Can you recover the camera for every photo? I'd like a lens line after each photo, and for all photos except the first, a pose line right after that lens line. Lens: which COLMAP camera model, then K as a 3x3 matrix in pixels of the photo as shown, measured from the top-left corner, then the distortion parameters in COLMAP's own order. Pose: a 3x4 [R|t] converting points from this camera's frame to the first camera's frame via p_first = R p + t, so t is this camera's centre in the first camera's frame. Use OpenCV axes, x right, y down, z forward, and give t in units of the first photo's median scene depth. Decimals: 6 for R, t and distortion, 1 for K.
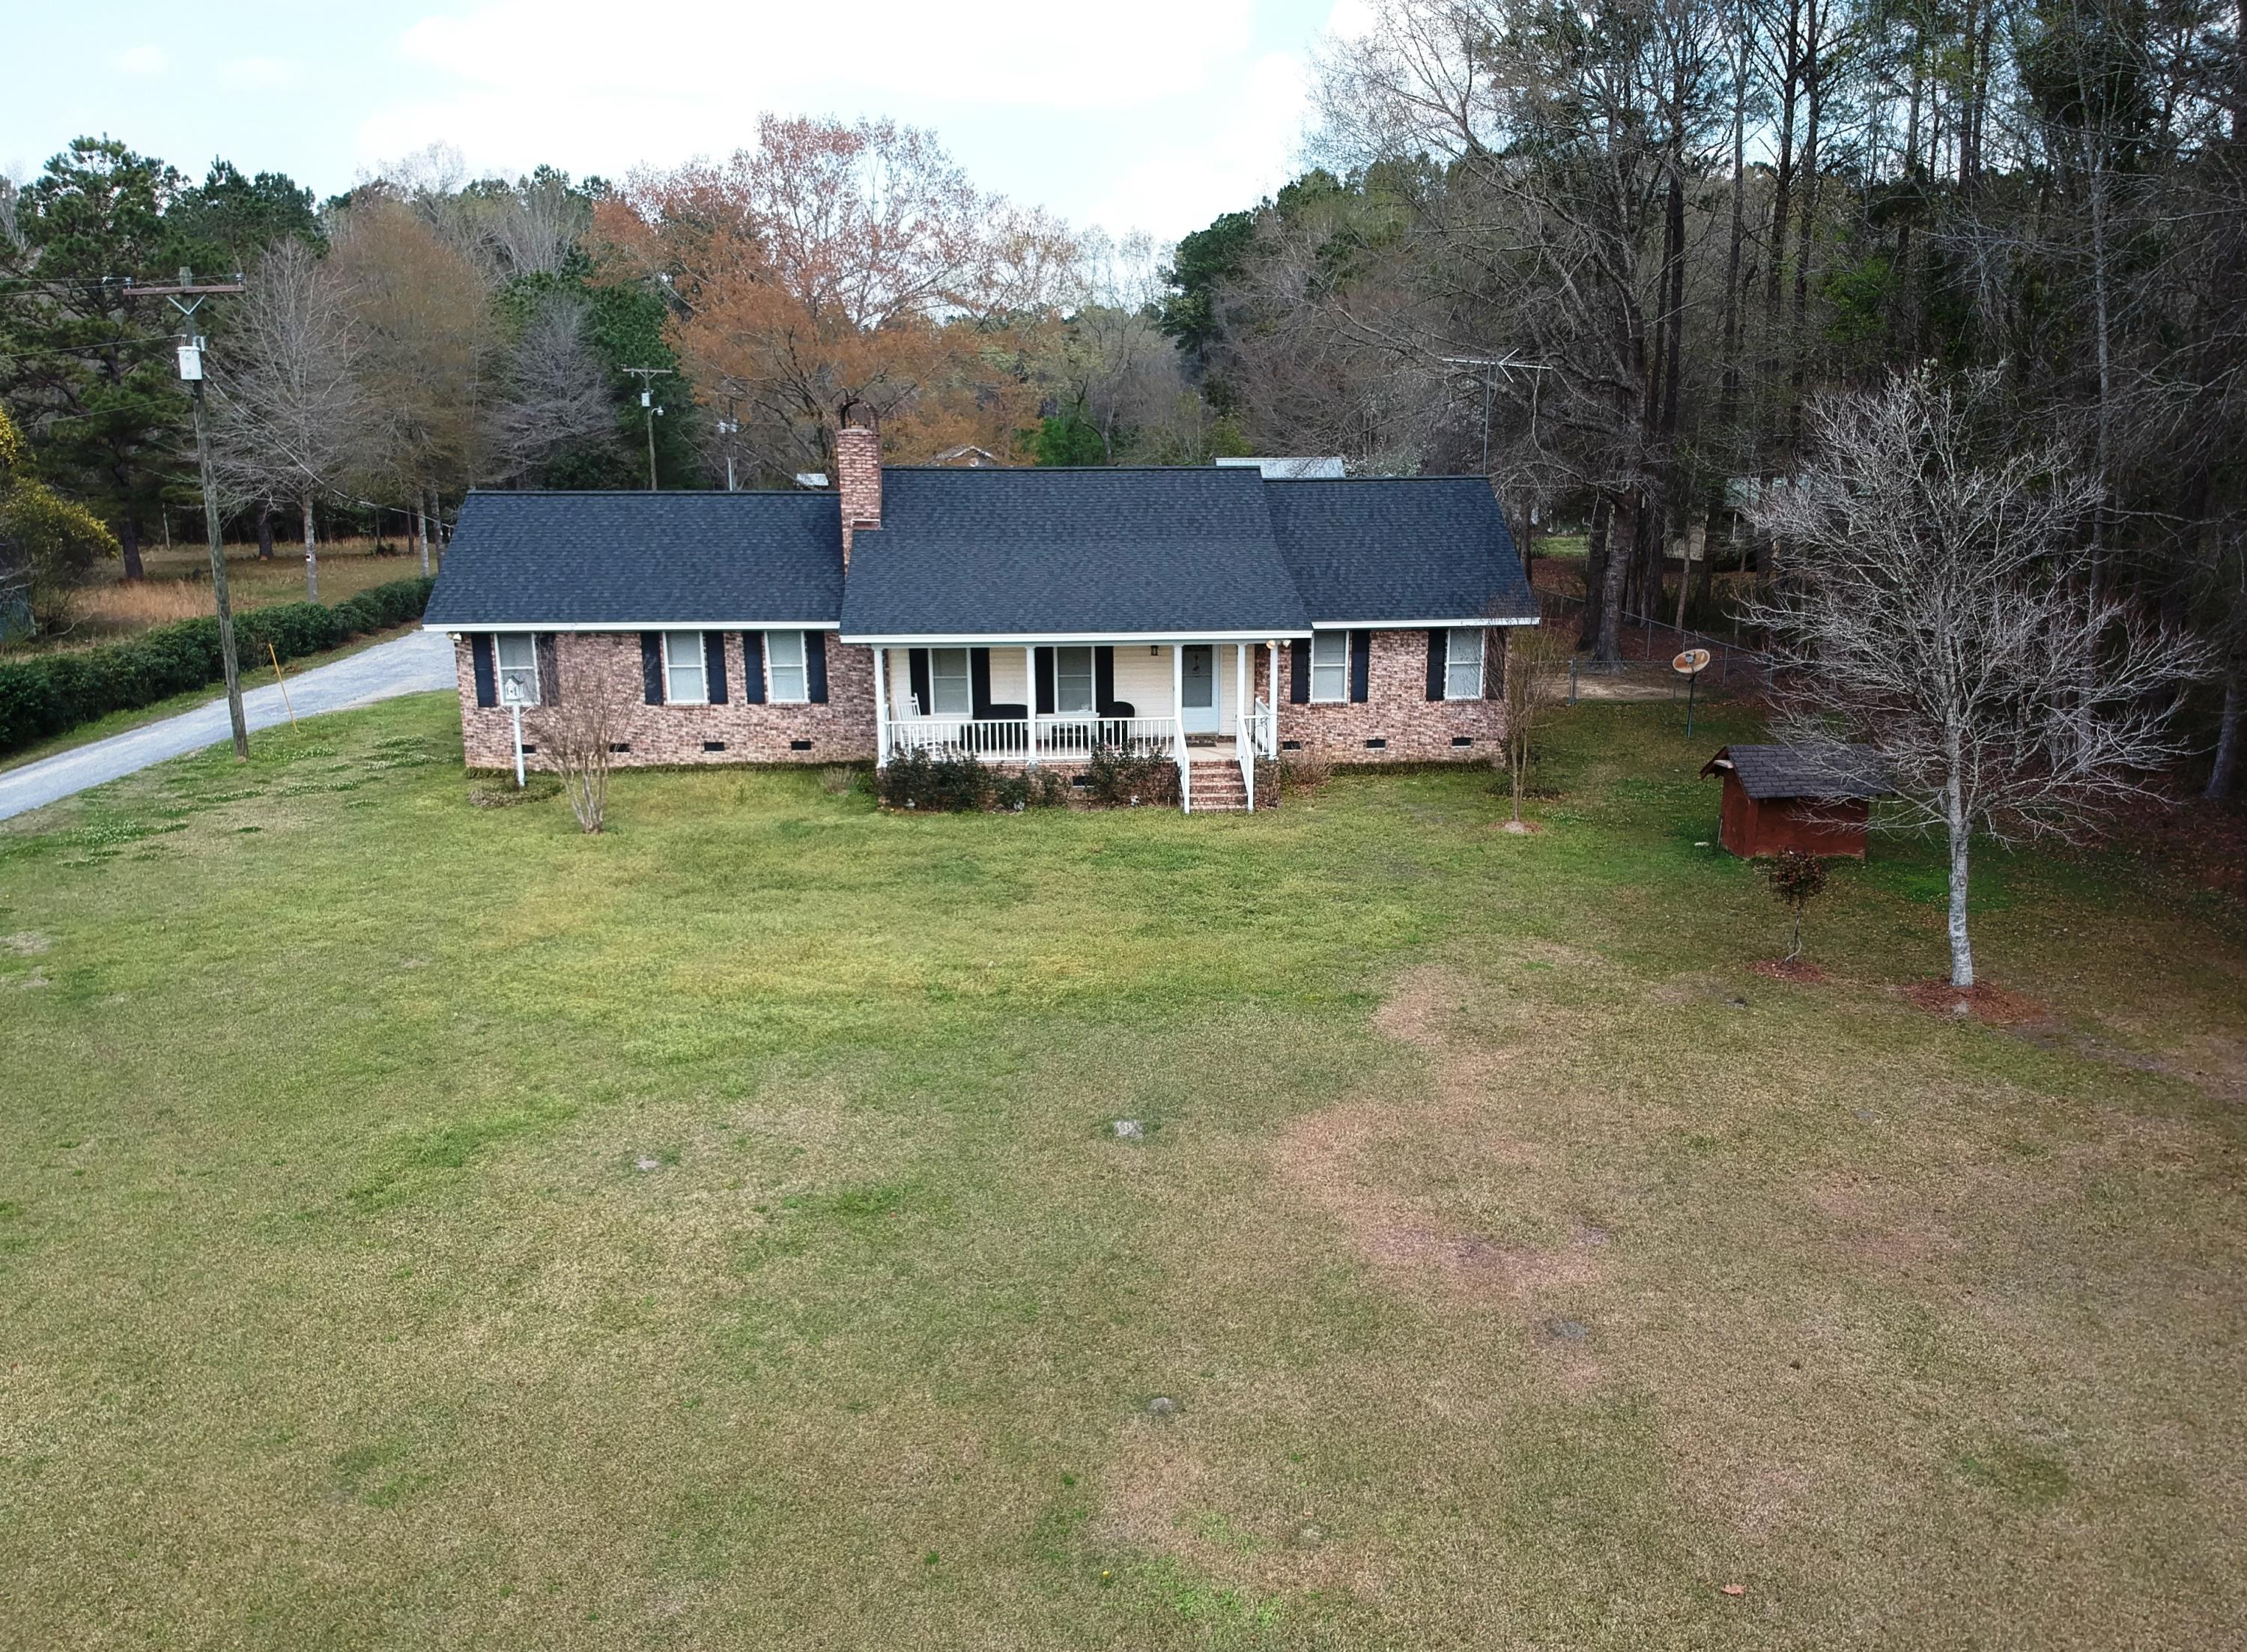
lens RADIAL K [[1760.7, 0, 1167.4], [0, 1760.7, 882.1], [0, 0, 1]] dist [0.103508, -0.207679]
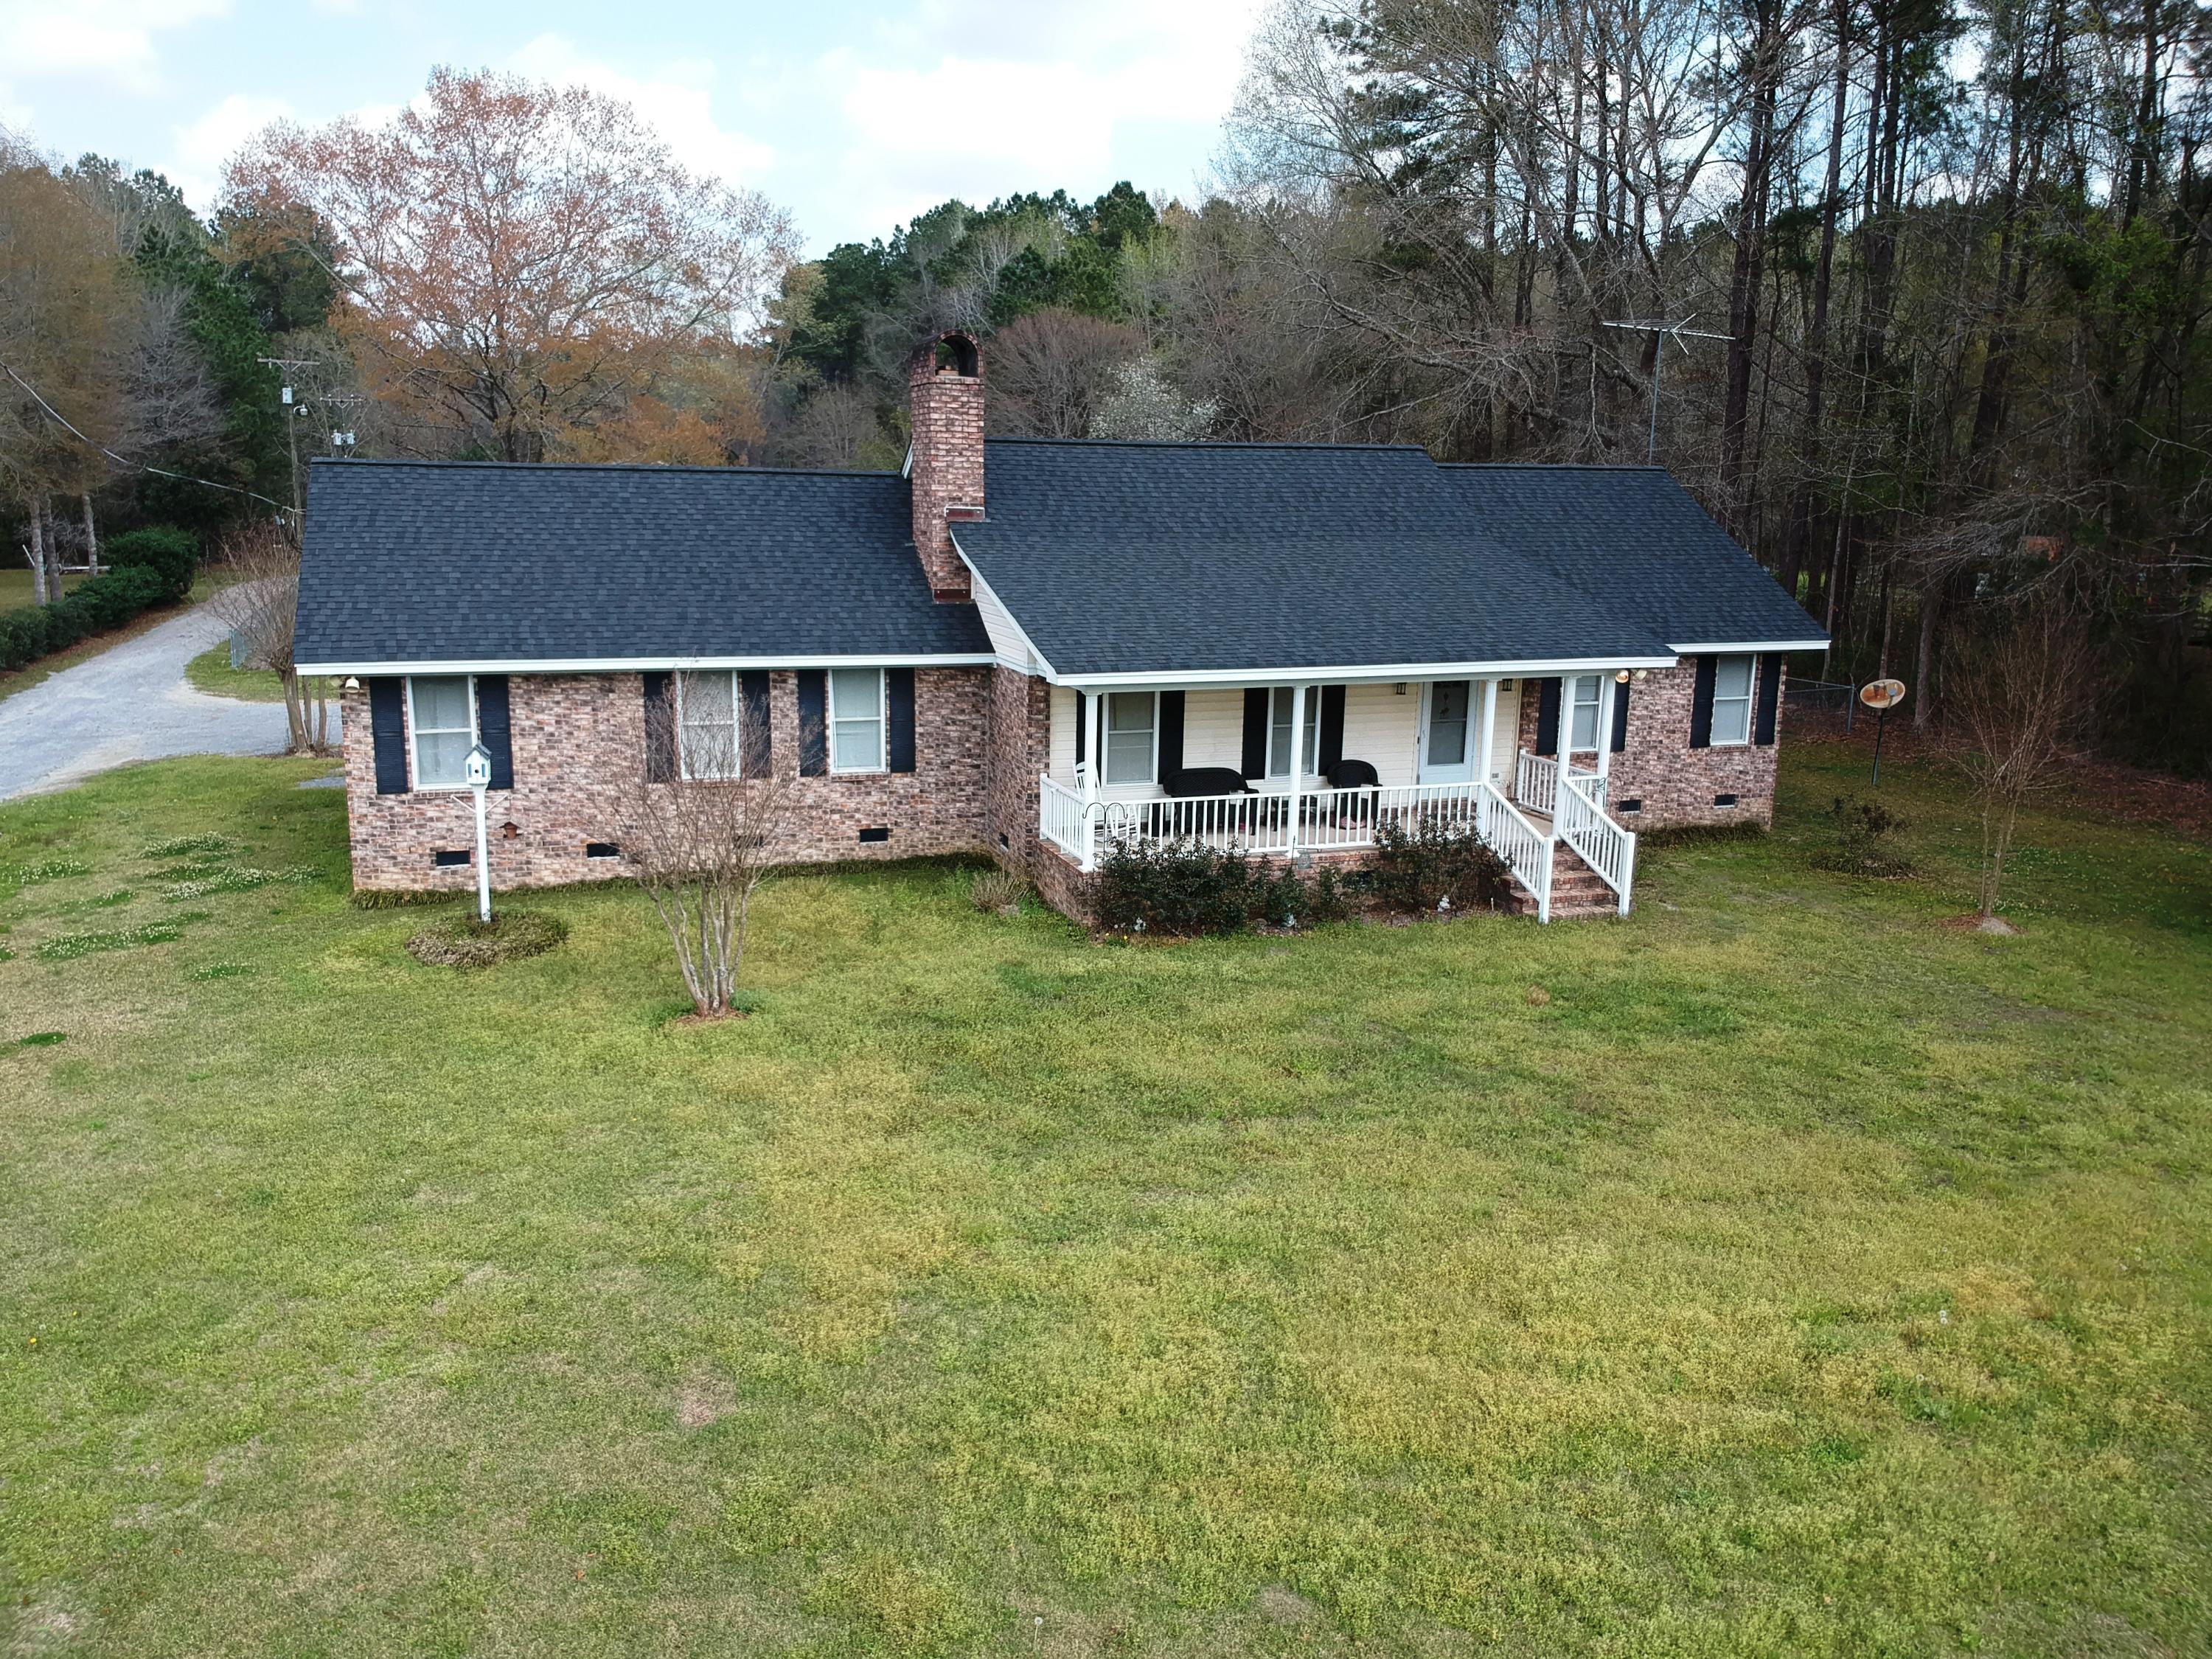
lens RADIAL K [[1655.6, 0, 1108.4], [0, 1655.6, 832.8], [0, 0, 1]] dist [0.106773, -0.185901]
pose [[0.970640, -0.034176, 0.238095, -0.274826], [0.043216, 0.998525, -0.032854, -0.053718], [-0.236621, 0.042179, 0.970686, 0.361499]]
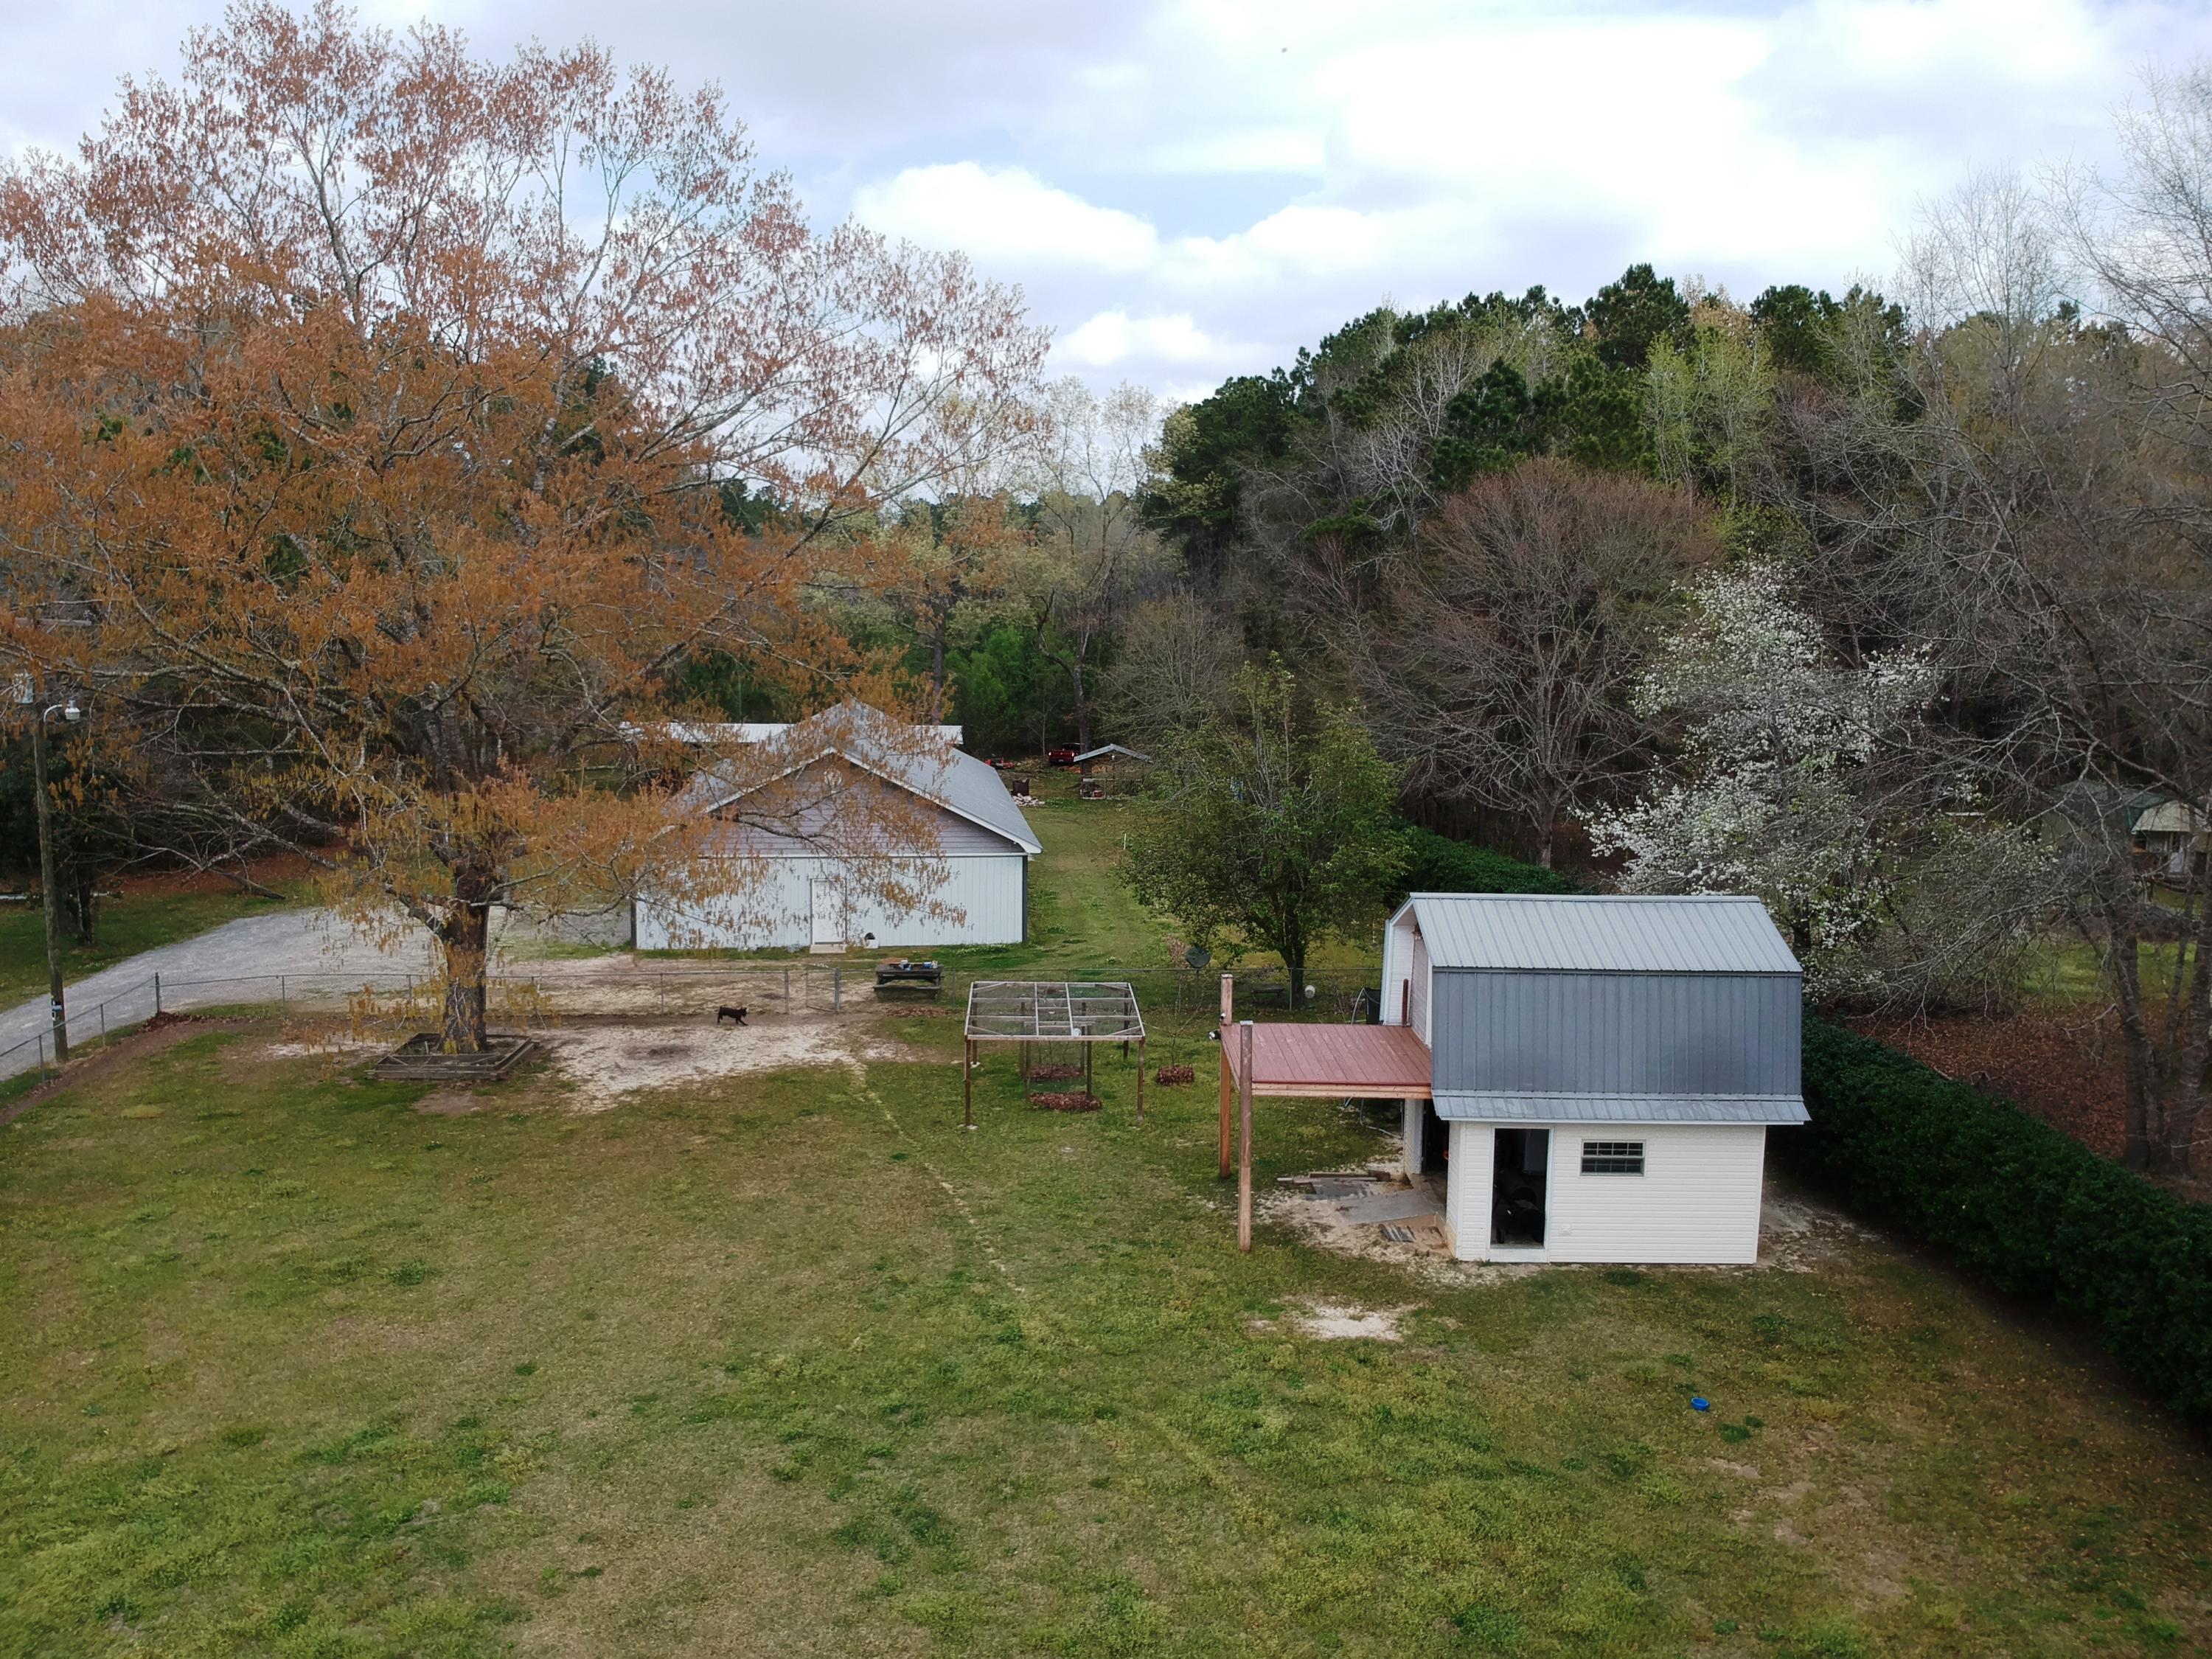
lens RADIAL K [[1632.3, 0, 1098.2], [0, 1632.3, 850.6], [0, 0, 1]] dist [0.115356, -0.241941]
pose [[0.999831, 0.015082, -0.010505, -0.077089], [-0.016050, 0.994935, -0.099234, -0.481832], [0.008955, 0.099385, 0.995009, 1.492178]]
